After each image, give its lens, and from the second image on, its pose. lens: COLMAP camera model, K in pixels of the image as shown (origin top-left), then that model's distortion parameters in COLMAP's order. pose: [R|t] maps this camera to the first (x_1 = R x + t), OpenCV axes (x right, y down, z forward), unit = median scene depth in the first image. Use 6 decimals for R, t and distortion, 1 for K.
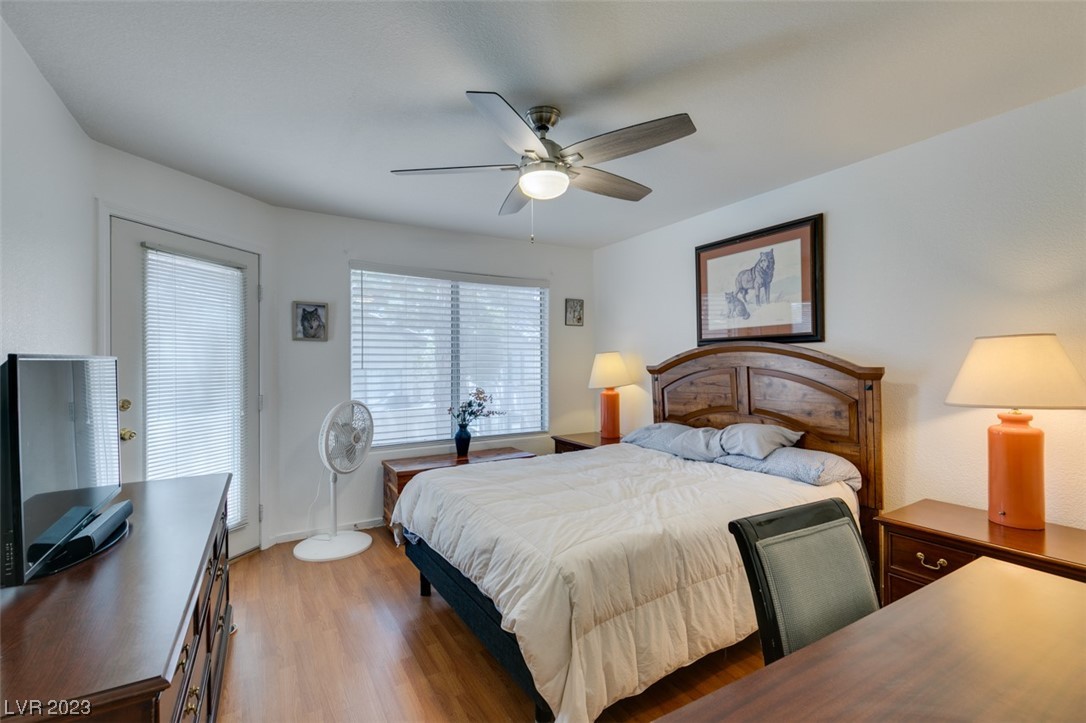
lens RADIAL K [[476.9, 0, 538.1], [0, 476.9, 363.5], [0, 0, 1]] dist [-0.002484, -0.000139]
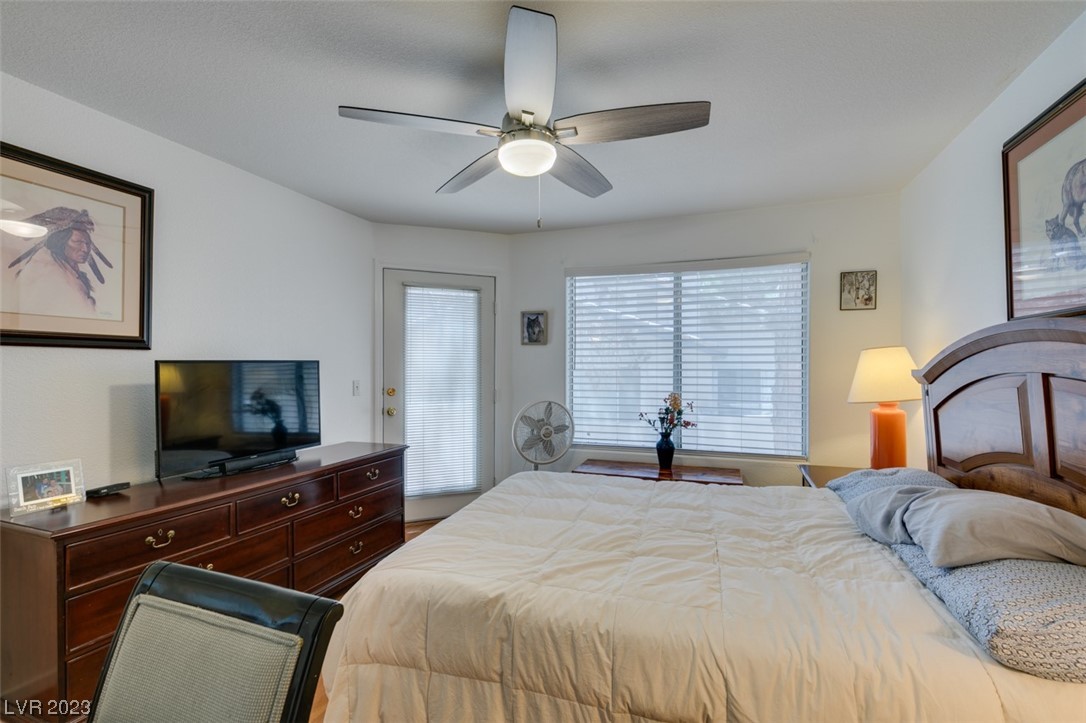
lens RADIAL K [[476.9, 0, 548.6], [0, 476.9, 366.0], [0, 0, 1]] dist [-0.002484, -0.000139]
pose [[0.636377, 0.004196, -0.771367, 0.434673], [-0.000395, 0.999987, 0.005114, -0.002591], [0.771378, -0.002950, 0.636370, 0.295412]]
